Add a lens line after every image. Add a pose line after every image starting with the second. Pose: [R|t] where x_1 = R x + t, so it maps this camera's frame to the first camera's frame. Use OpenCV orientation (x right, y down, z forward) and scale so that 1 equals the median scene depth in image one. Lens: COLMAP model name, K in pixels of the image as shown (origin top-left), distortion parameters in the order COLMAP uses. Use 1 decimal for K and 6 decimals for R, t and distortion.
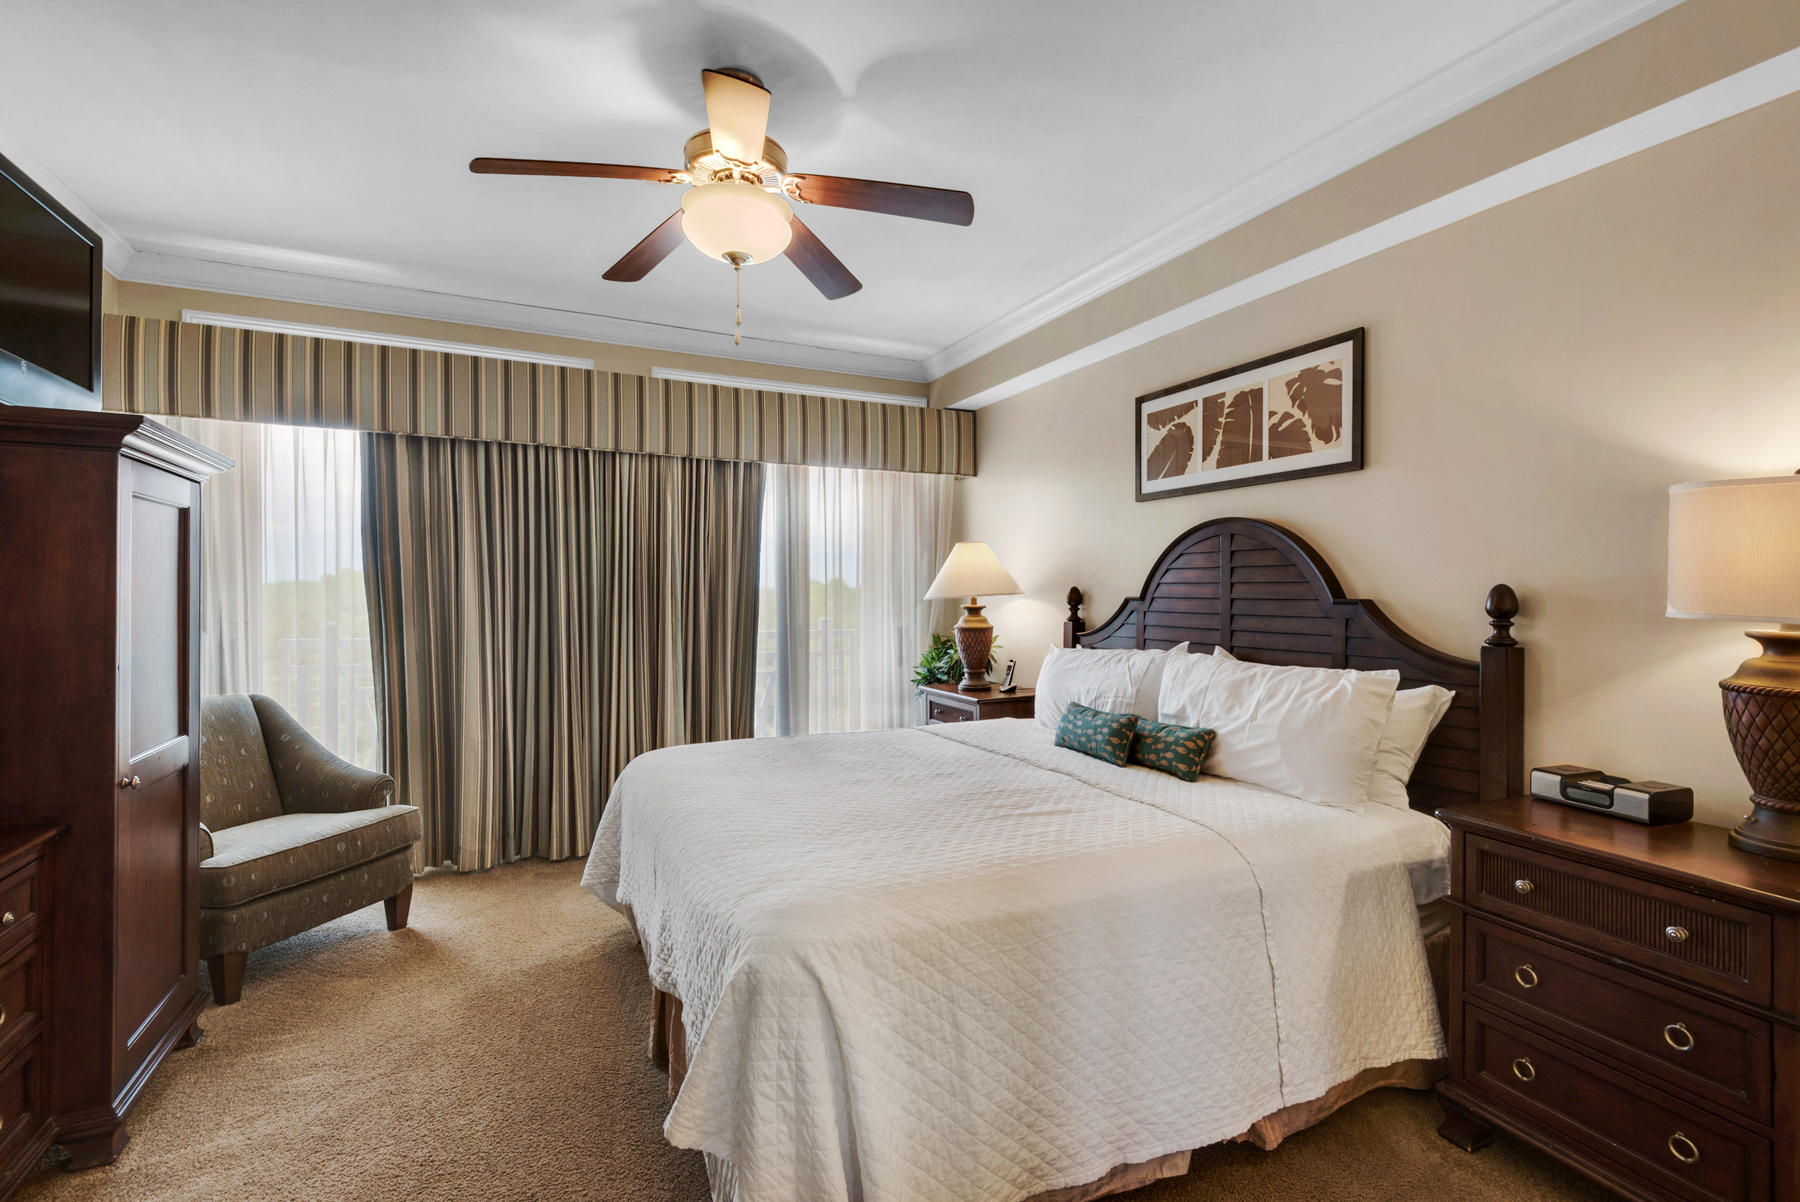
lens RADIAL K [[815.8, 0, 918.1], [0, 815.8, 599.3], [0, 0, 1]] dist [0.045210, -0.026799]
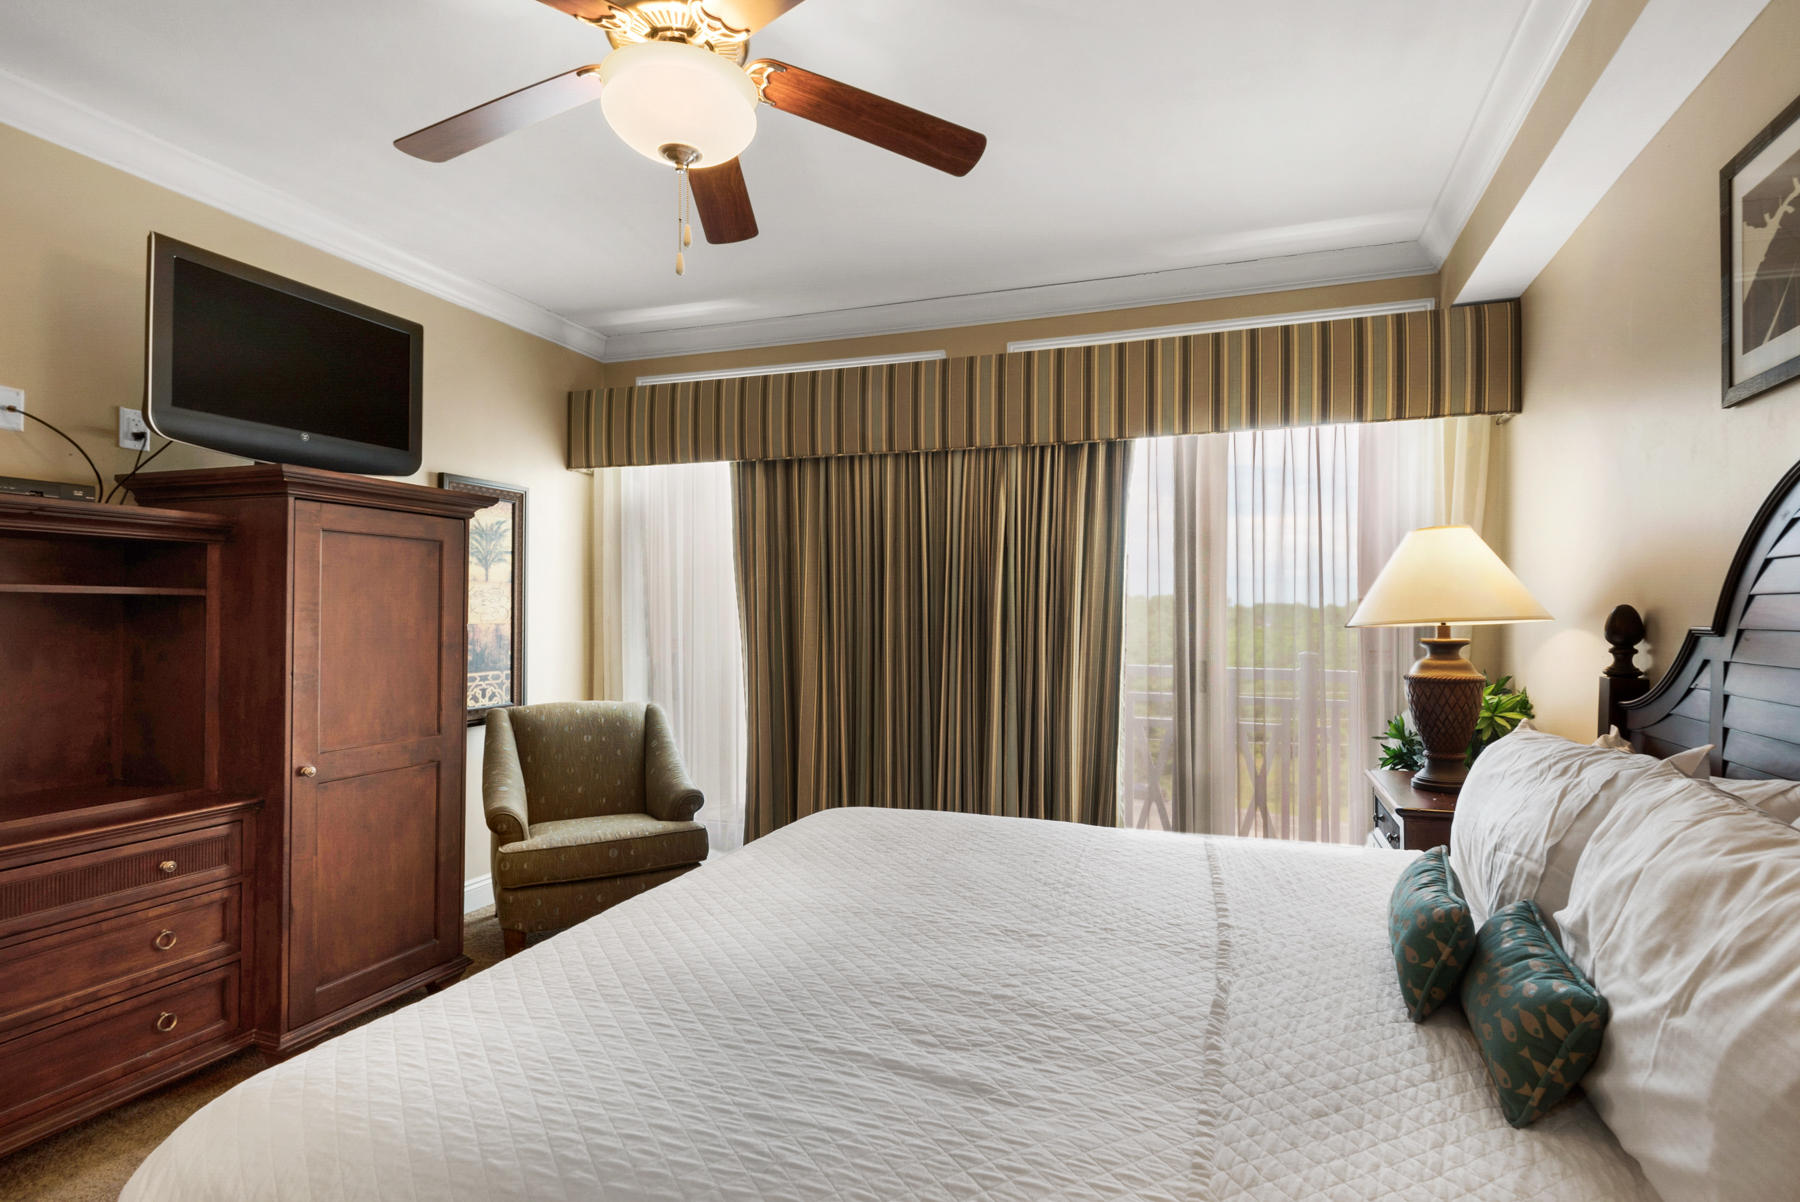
lens RADIAL K [[895.2, 0, 924.6], [0, 895.2, 619.9], [0, 0, 1]] dist [0.001182, -0.000411]
pose [[0.706007, 0.007369, -0.708167, 0.346467], [-0.010201, 0.999948, 0.000236, -0.003328], [0.708132, 0.007057, 0.706045, 0.418114]]
